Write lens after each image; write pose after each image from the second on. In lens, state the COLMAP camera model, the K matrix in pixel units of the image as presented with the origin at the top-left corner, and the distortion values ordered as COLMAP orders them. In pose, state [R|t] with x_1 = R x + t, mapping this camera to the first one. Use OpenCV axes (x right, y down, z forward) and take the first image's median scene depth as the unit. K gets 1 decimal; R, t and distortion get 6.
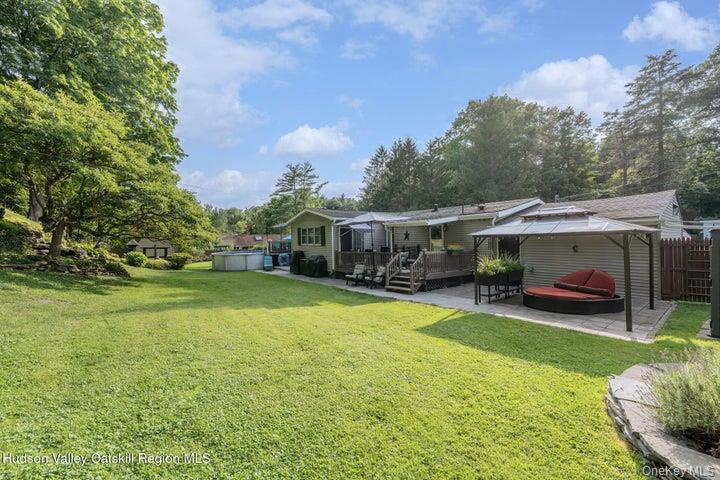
lens RADIAL K [[297.6, 0, 360.0], [0, 297.6, 240.0], [0, 0, 1]] dist [-0.001332, -0.000256]
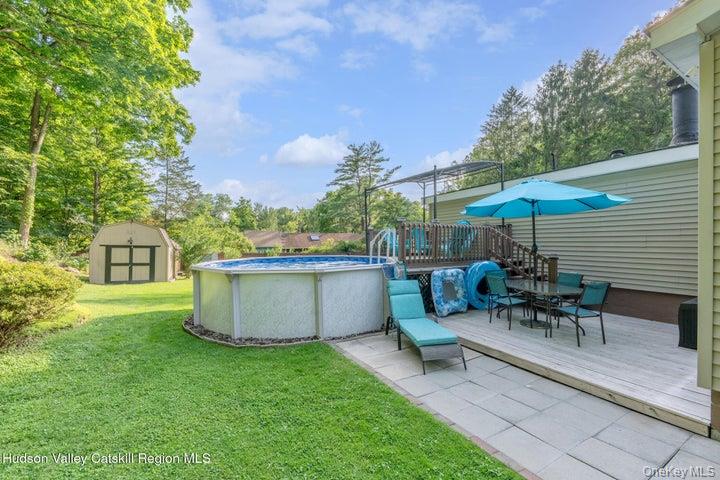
lens RADIAL K [[297.6, 0, 360.0], [0, 297.6, 240.0], [0, 0, 1]] dist [-0.001332, -0.000256]
pose [[0.988185, 0.007668, -0.153071, -0.092553], [-0.010026, 0.999843, -0.014643, 0.007945], [0.152935, 0.016005, 0.988107, 0.228020]]
